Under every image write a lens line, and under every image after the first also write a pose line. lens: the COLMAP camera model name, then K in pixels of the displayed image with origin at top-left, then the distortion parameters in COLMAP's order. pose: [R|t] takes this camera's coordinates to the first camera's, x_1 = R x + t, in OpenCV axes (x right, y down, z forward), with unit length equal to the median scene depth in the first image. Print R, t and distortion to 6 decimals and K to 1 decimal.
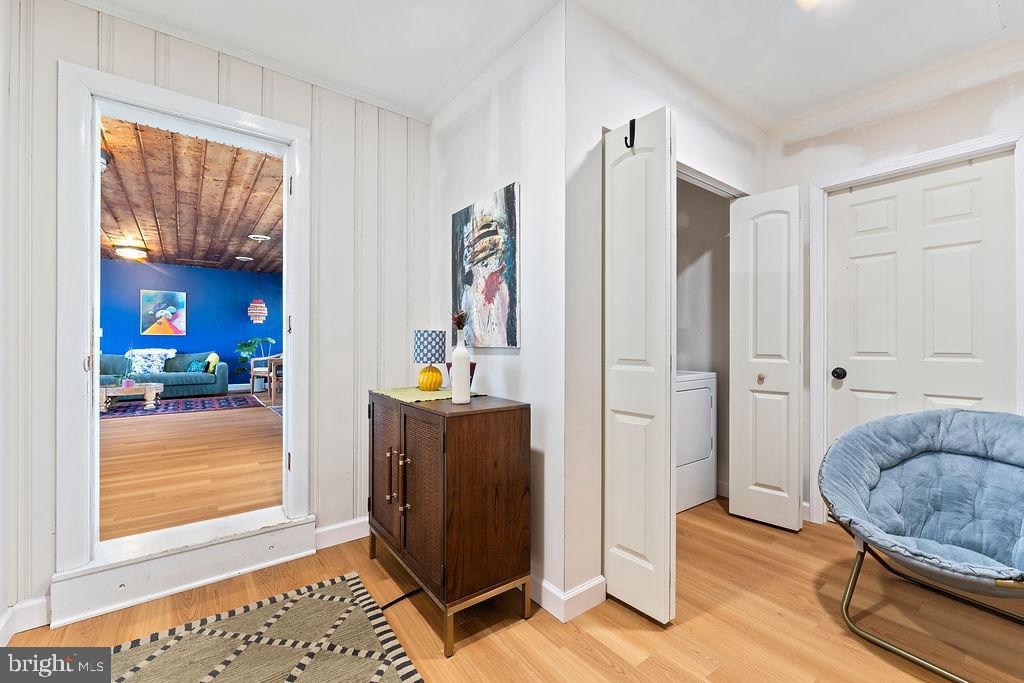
lens RADIAL K [[416.4, 0, 505.3], [0, 416.4, 342.1], [0, 0, 1]] dist [-0.001019, 0.000067]
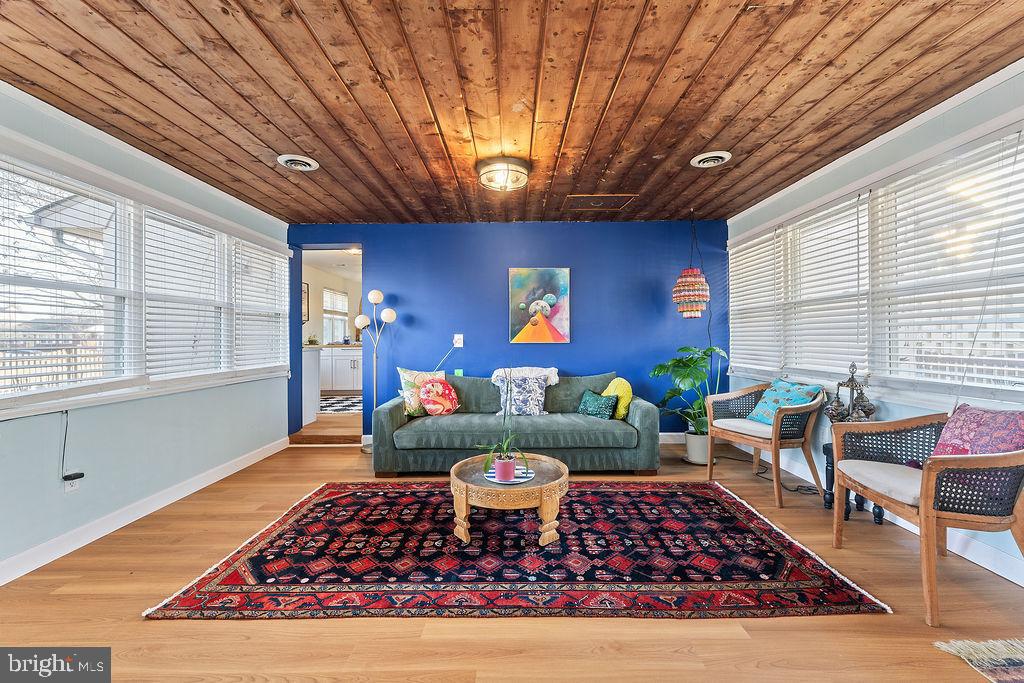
lens RADIAL K [[416.4, 0, 517.6], [0, 416.4, 336.9], [0, 0, 1]] dist [-0.001019, 0.000067]
pose [[0.794371, -0.007391, -0.607388, -0.506375], [0.007696, 0.999968, -0.002102, -0.025419], [0.607384, -0.003005, 0.794403, 0.533295]]
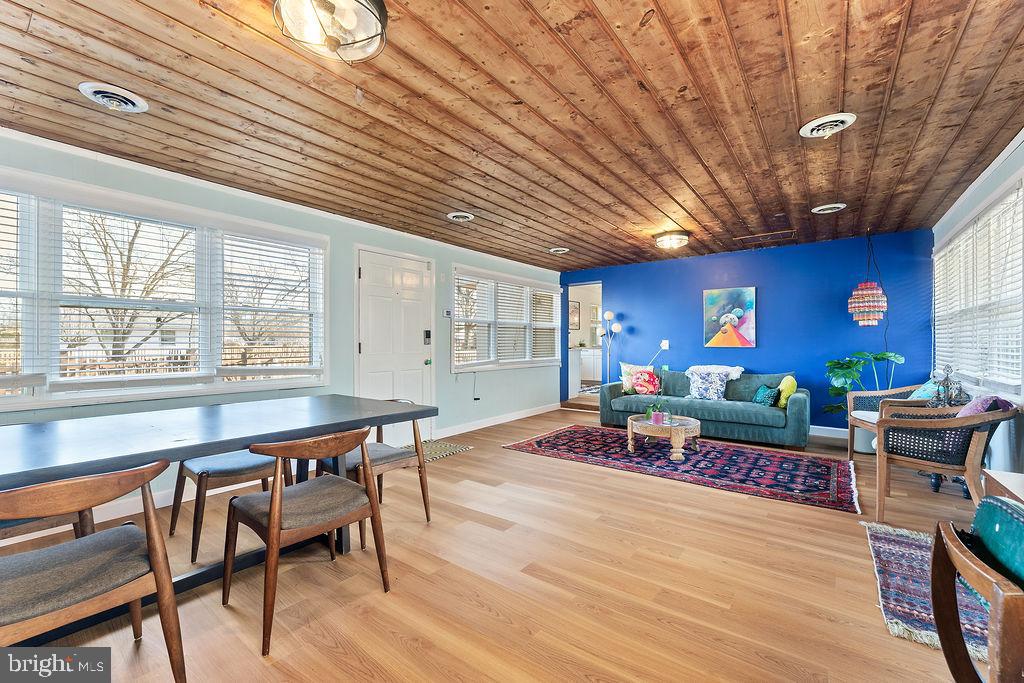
lens RADIAL K [[416.4, 0, 519.4], [0, 416.4, 339.8], [0, 0, 1]] dist [-0.001019, 0.000067]
pose [[0.274385, -0.008345, -0.961584, -0.209540], [0.002817, 0.999965, -0.007874, -0.026148], [0.961616, -0.000548, 0.274399, 0.445468]]
